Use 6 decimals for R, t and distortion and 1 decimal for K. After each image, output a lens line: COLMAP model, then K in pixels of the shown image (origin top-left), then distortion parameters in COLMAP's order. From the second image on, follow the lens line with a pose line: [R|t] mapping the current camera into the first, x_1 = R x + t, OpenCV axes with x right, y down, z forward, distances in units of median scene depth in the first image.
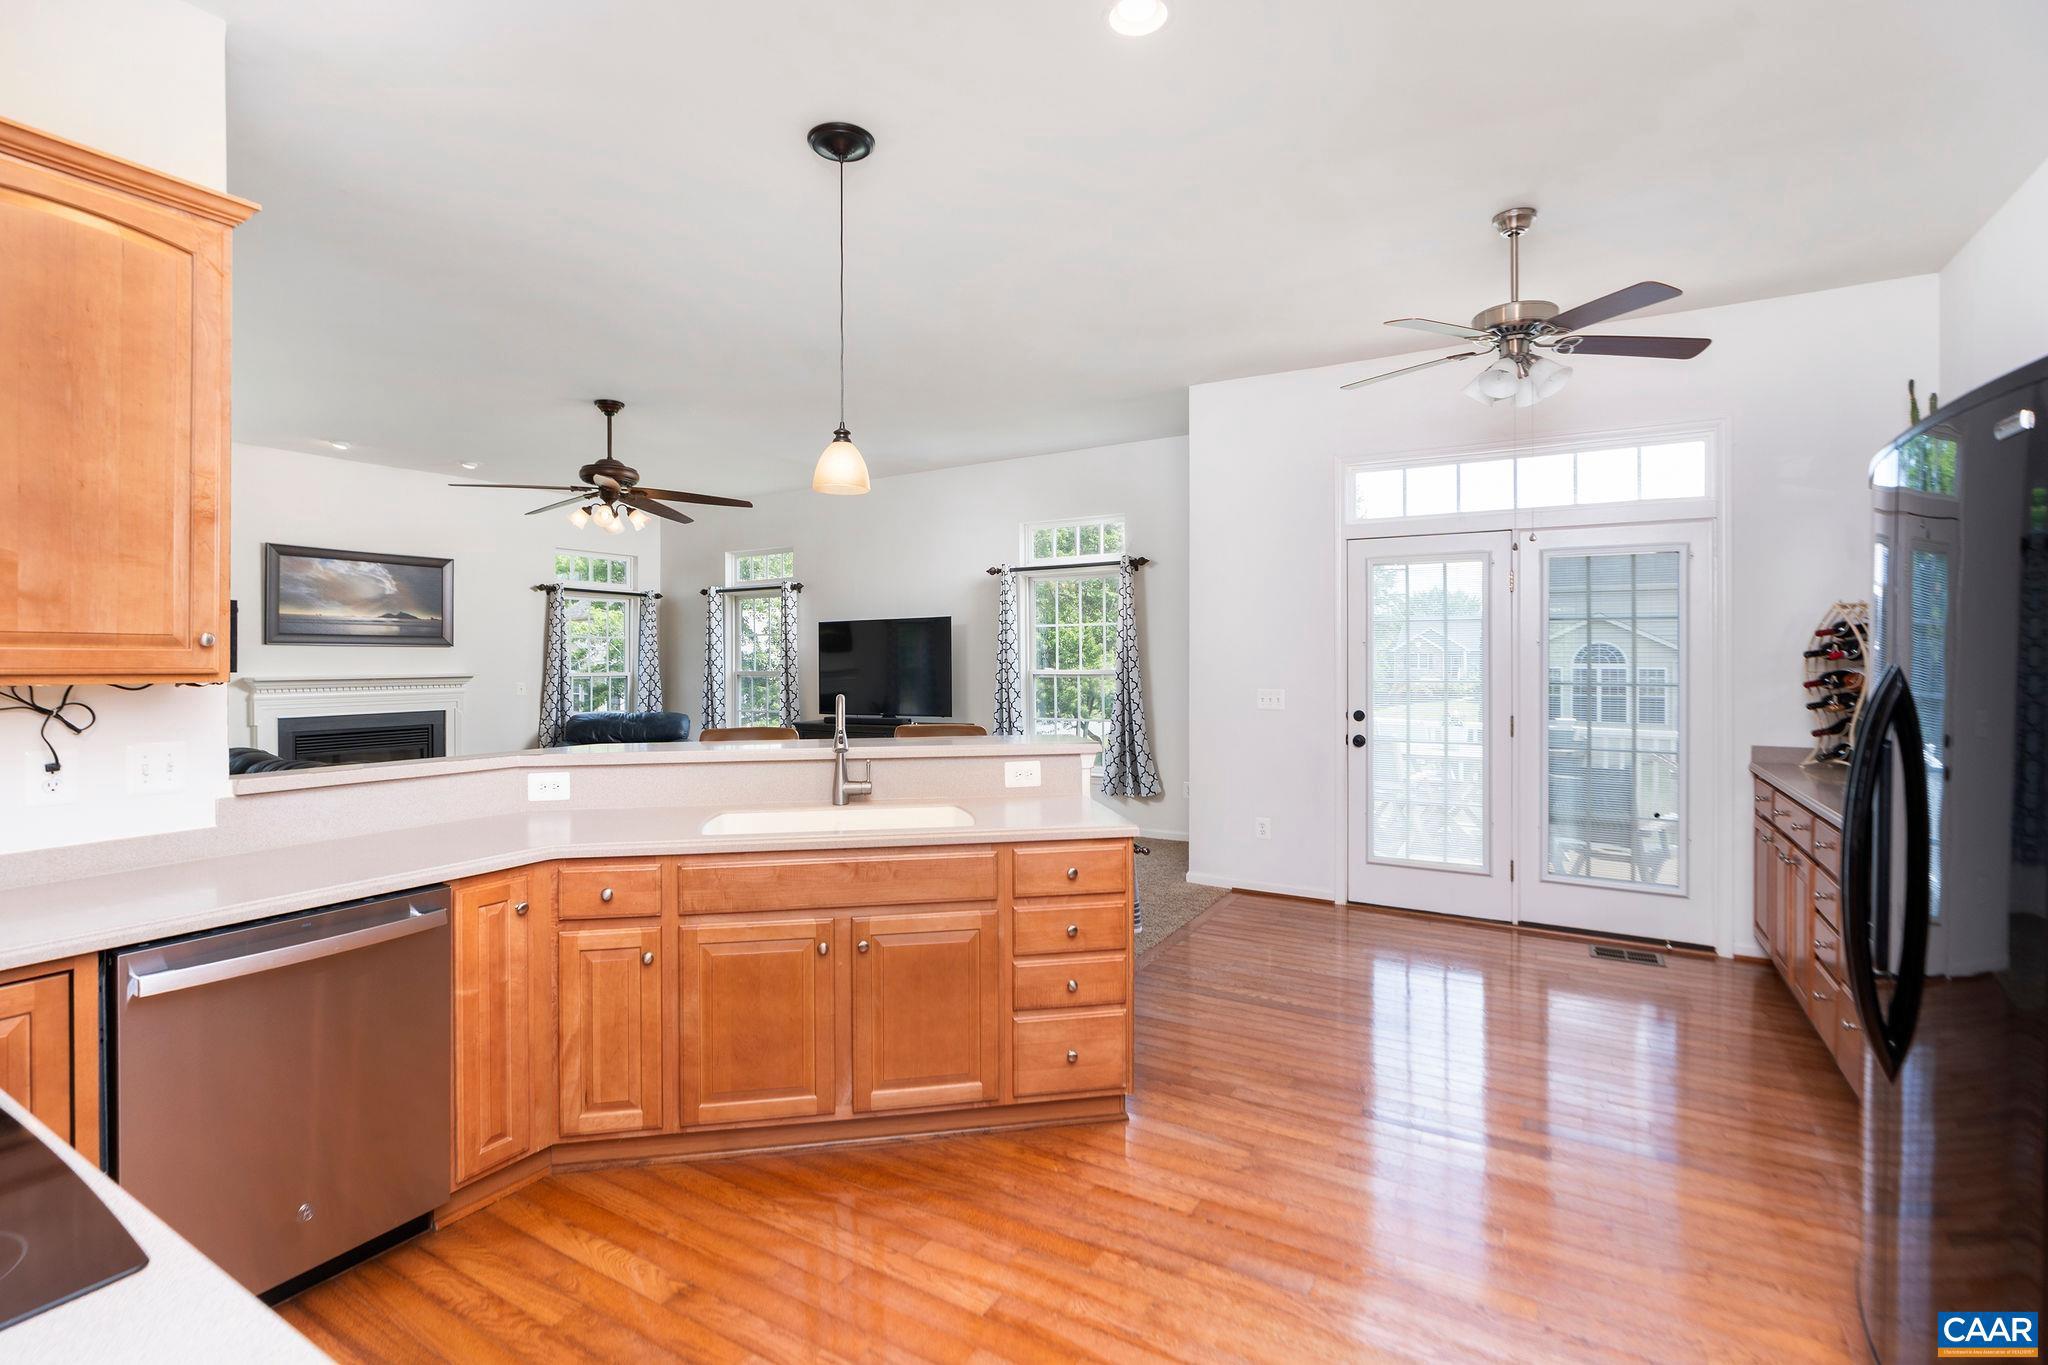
lens RADIAL K [[939.1, 0, 1014.4], [0, 939.1, 670.6], [0, 0, 1]] dist [-0.007775, 0.002941]
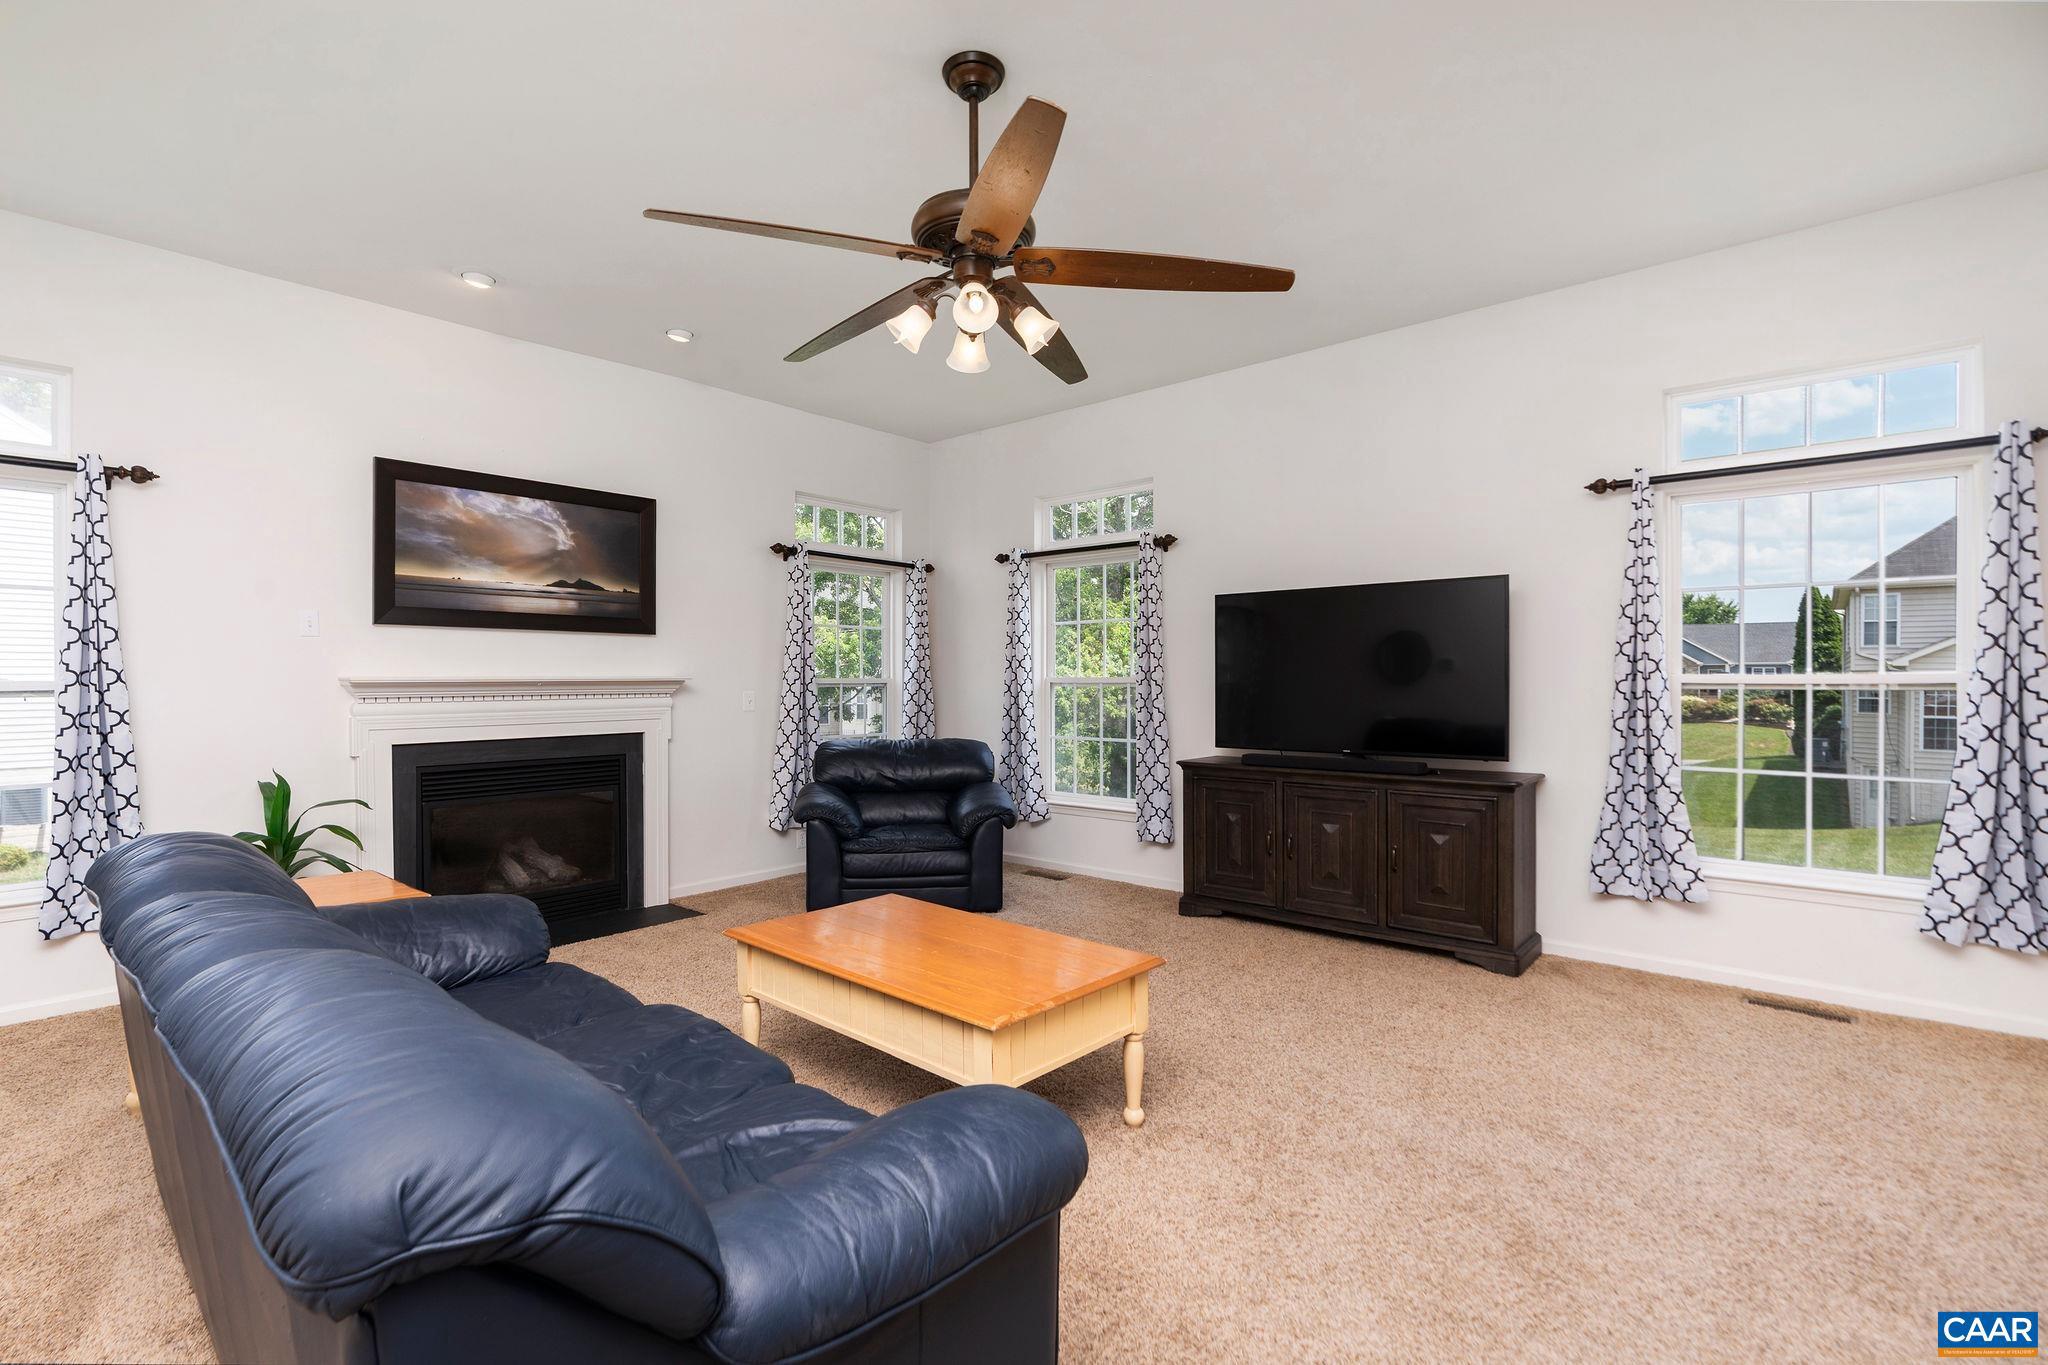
lens RADIAL K [[939.1, 0, 1011.6], [0, 939.1, 690.5], [0, 0, 1]] dist [-0.007775, 0.002941]
pose [[0.984028, 0.009342, -0.177771, -0.256371], [-0.008061, 0.999936, 0.007928, 0.006554], [0.177834, -0.006368, 0.984040, 0.431977]]
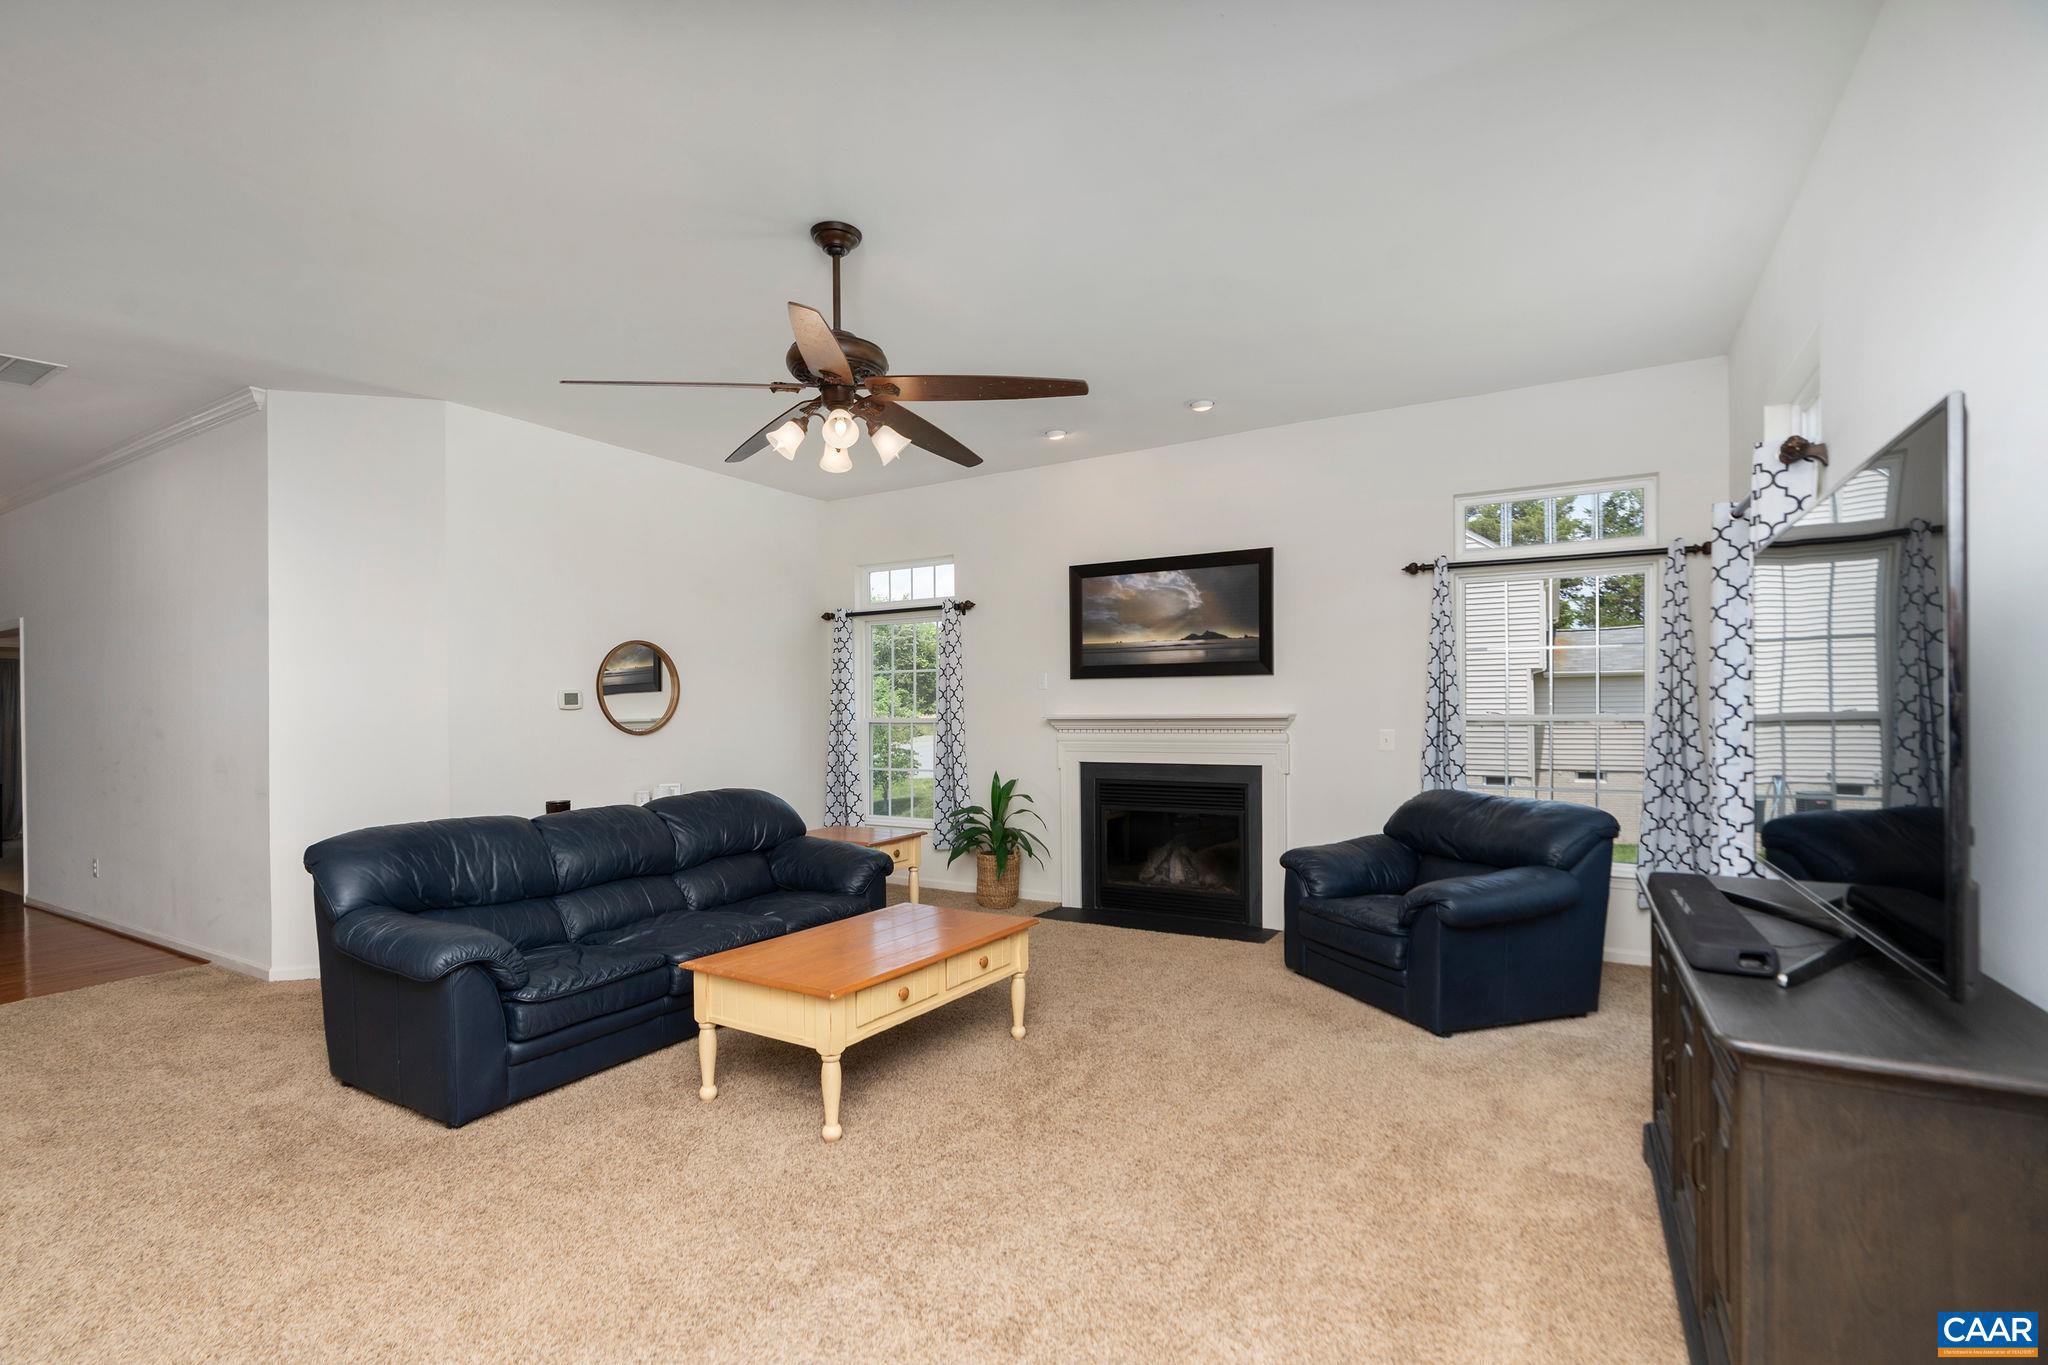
lens RADIAL K [[939.1, 0, 1017.2], [0, 939.1, 693.2], [0, 0, 1]] dist [-0.007775, 0.002941]
pose [[0.022650, -0.014955, -0.999632, 0.095912], [-0.002093, 0.999885, -0.015006, -0.000779], [0.999741, 0.002432, 0.022616, 0.851353]]
